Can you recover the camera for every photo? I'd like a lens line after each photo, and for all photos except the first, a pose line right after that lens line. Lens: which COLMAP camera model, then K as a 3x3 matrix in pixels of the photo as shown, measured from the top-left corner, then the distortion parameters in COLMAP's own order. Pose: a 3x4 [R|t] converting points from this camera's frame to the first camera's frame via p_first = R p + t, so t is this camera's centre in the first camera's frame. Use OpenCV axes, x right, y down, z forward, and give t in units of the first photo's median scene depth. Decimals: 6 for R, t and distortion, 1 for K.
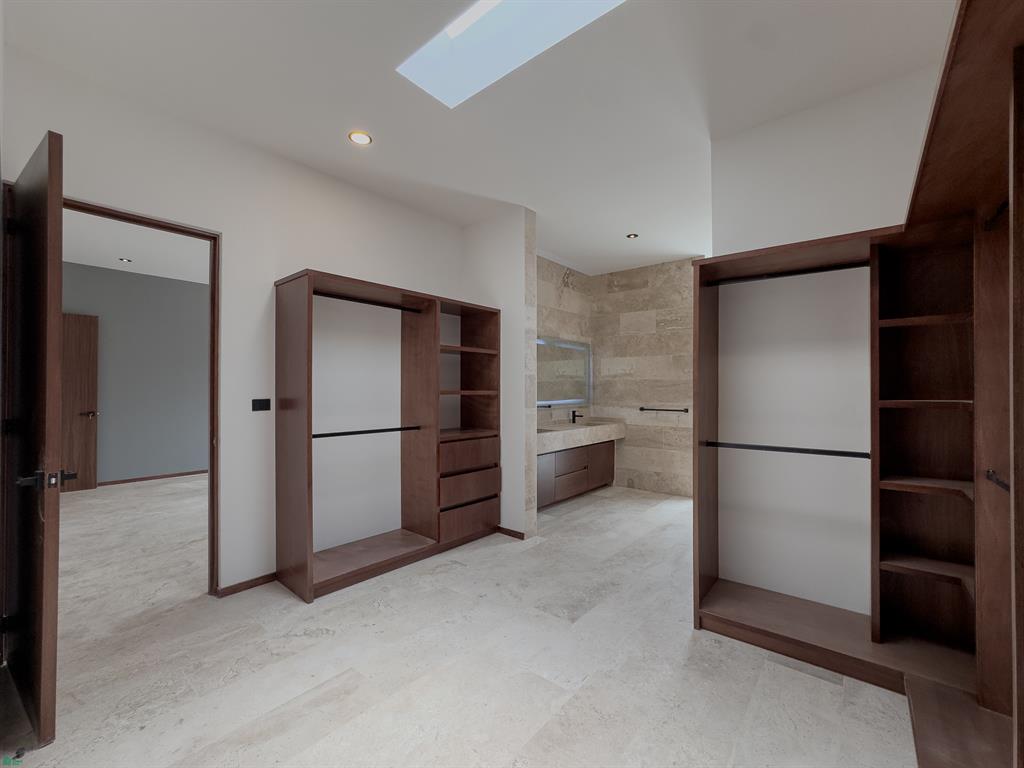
lens RADIAL K [[424.7, 0, 511.7], [0, 424.7, 386.1], [0, 0, 1]] dist [-0.008510, 0.000560]
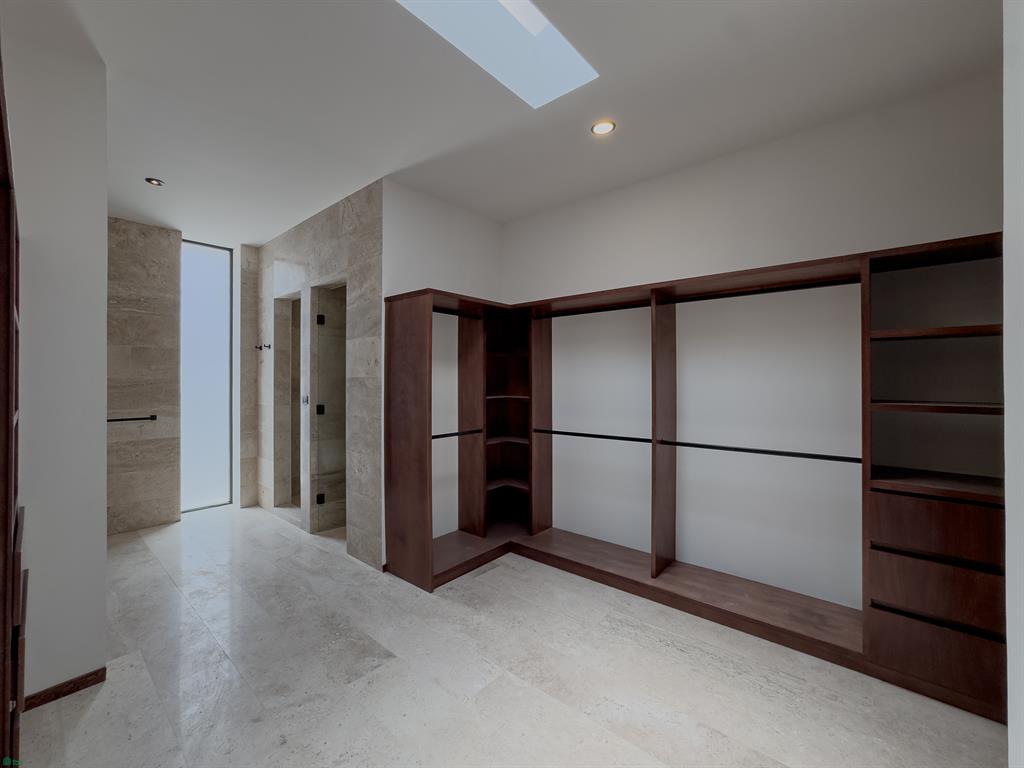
lens RADIAL K [[424.7, 0, 484.2], [0, 424.7, 376.0], [0, 0, 1]] dist [-0.008510, 0.000560]
pose [[0.065858, 0.003880, 0.997821, -0.639093], [-0.005785, 0.999977, -0.003506, -0.039520], [-0.997812, -0.005542, 0.065879, 0.632274]]
